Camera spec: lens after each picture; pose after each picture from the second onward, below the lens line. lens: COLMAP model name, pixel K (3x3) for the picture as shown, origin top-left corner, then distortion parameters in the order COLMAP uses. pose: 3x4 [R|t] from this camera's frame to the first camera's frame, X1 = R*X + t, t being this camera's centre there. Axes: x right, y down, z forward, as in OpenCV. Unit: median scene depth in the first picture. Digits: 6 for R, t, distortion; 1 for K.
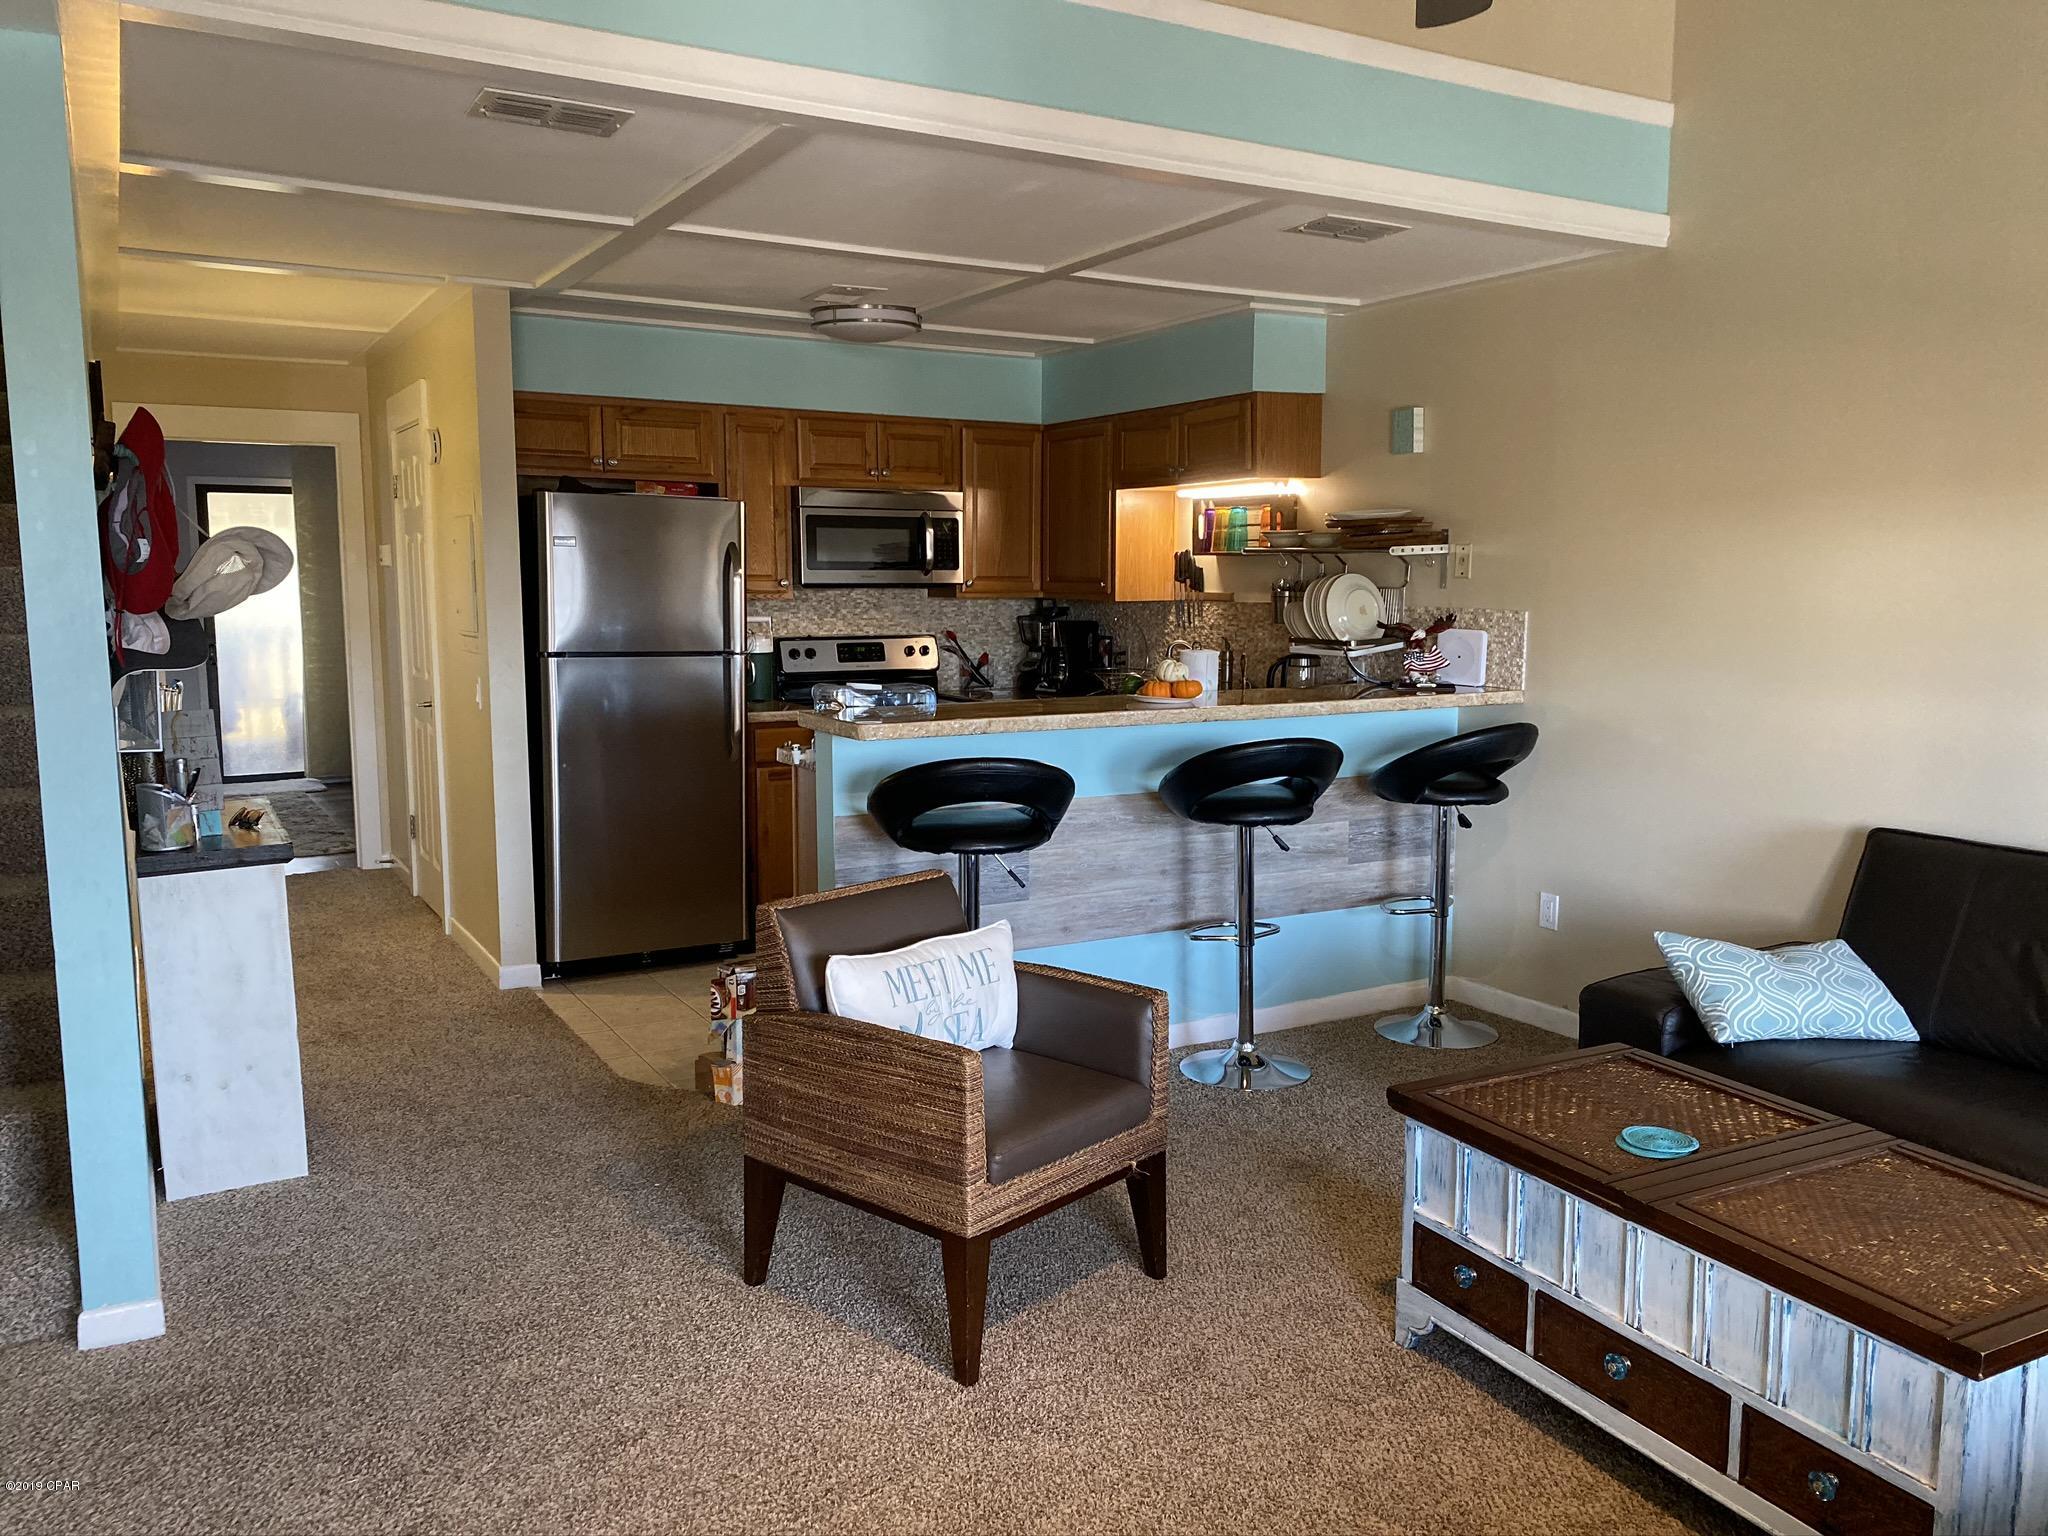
lens RADIAL K [[1540.8, 0, 1013.7], [0, 1540.8, 767.8], [0, 0, 1]] dist [0.000109, 0.000108]
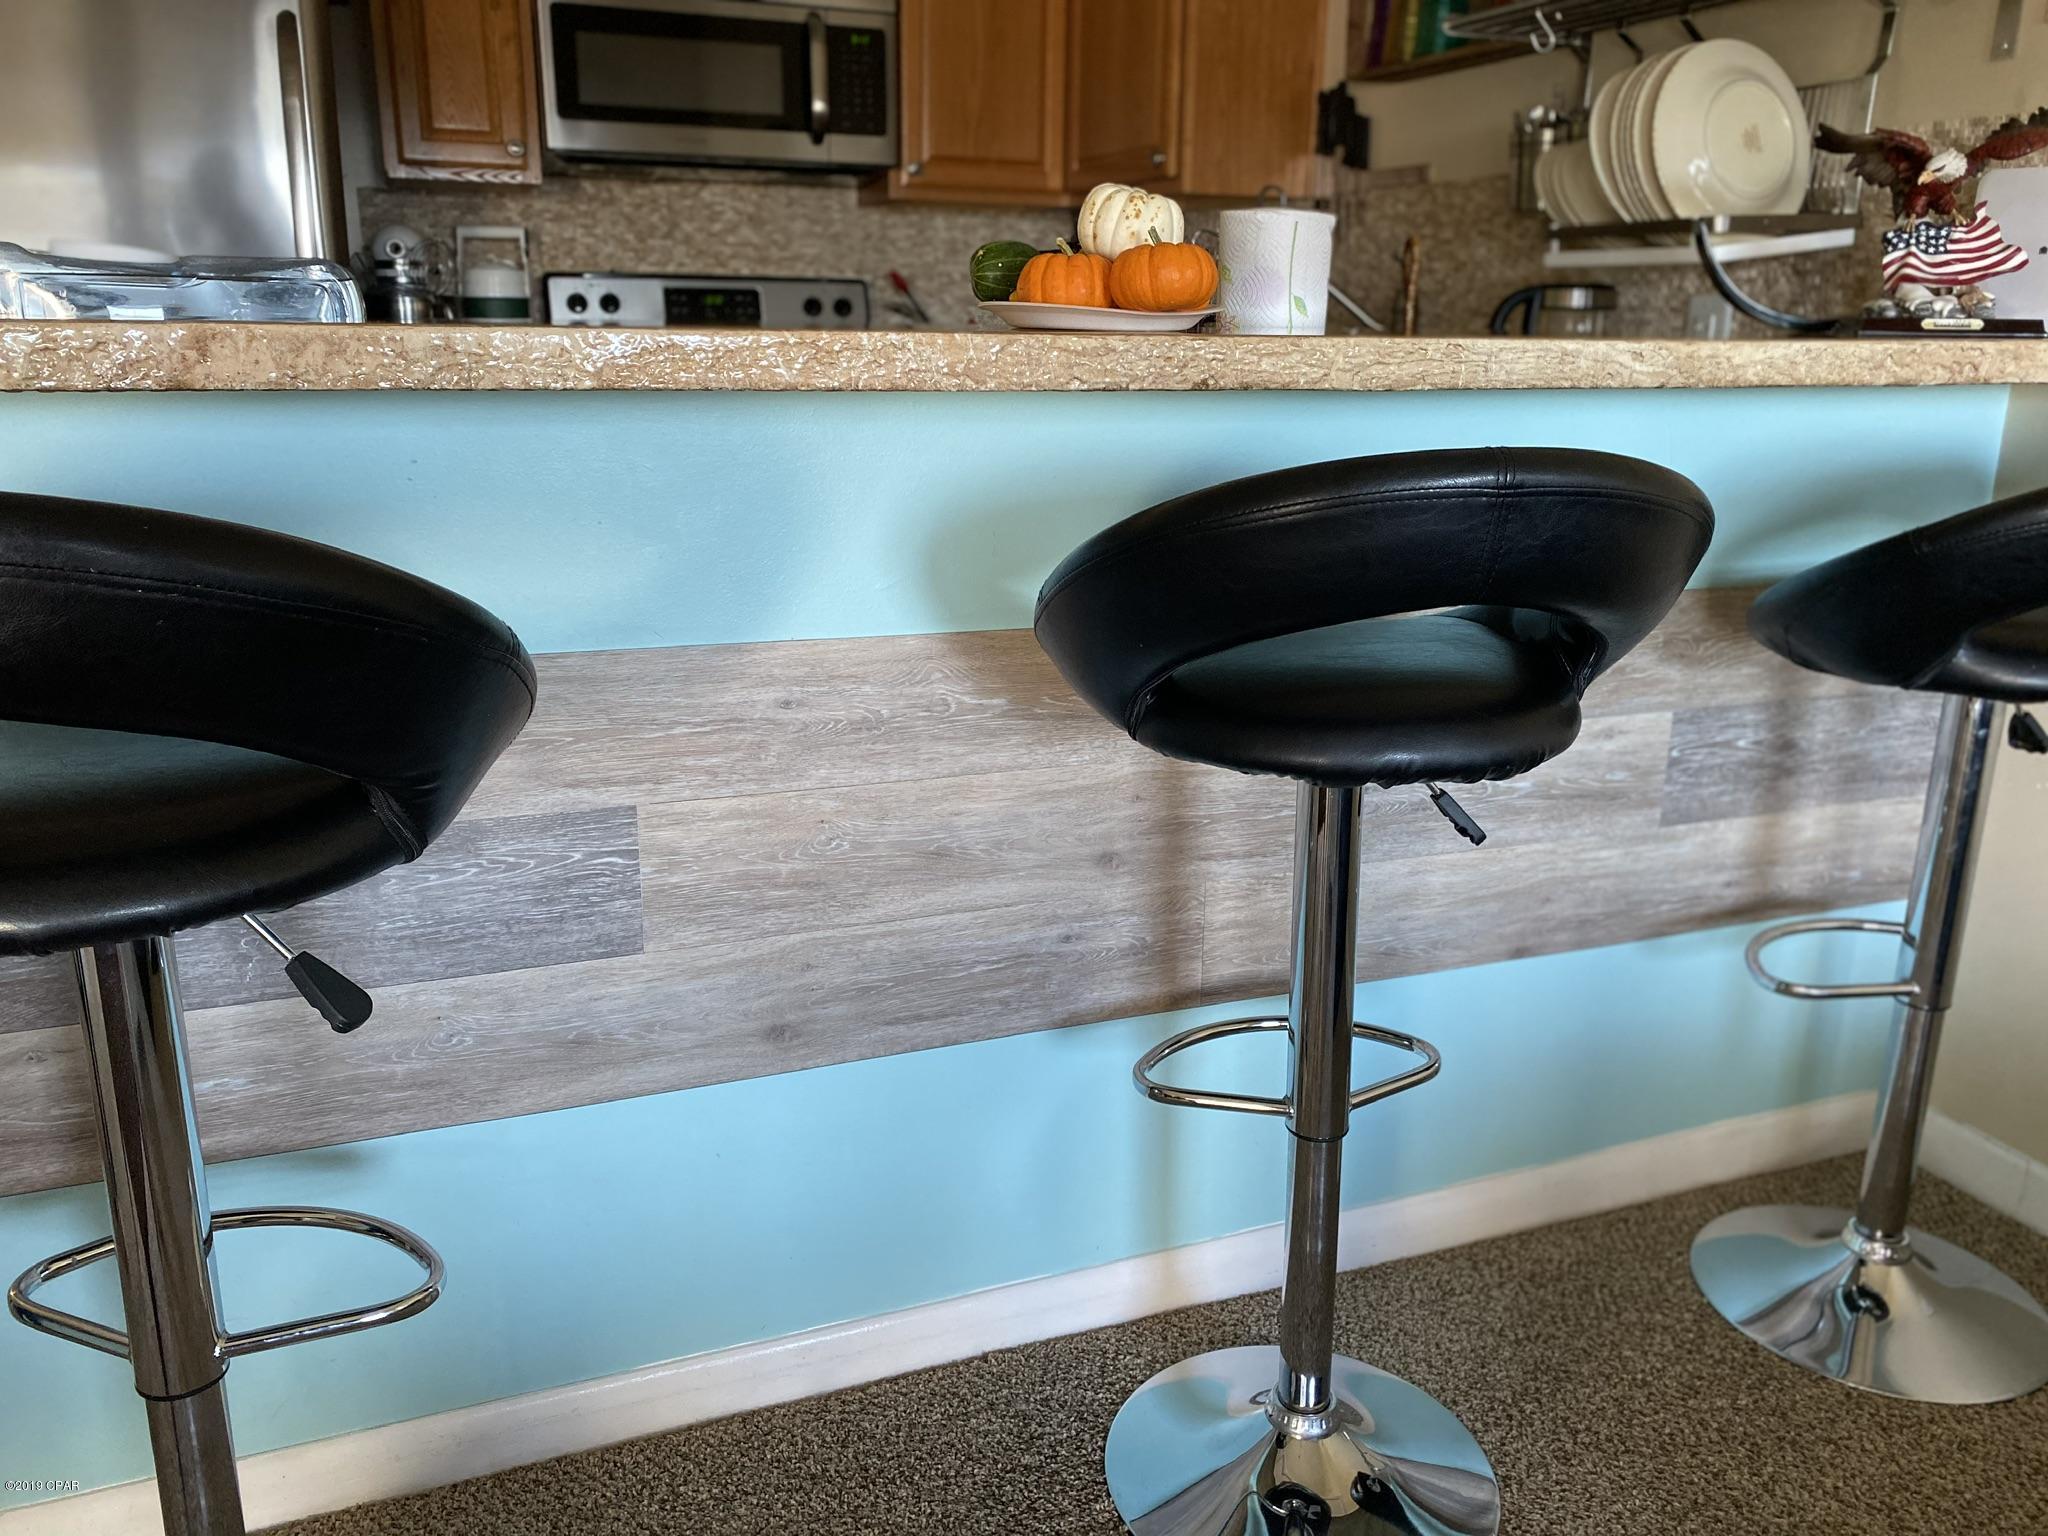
lens RADIAL K [[1540.8, 0, 1034.2], [0, 1540.8, 779.1], [0, 0, 1]] dist [0.000109, 0.000108]
pose [[0.990296, 0.049129, -0.130000, 0.117239], [-0.027500, 0.986206, 0.163220, -0.004775], [0.136226, -0.158061, 0.977987, 0.625123]]
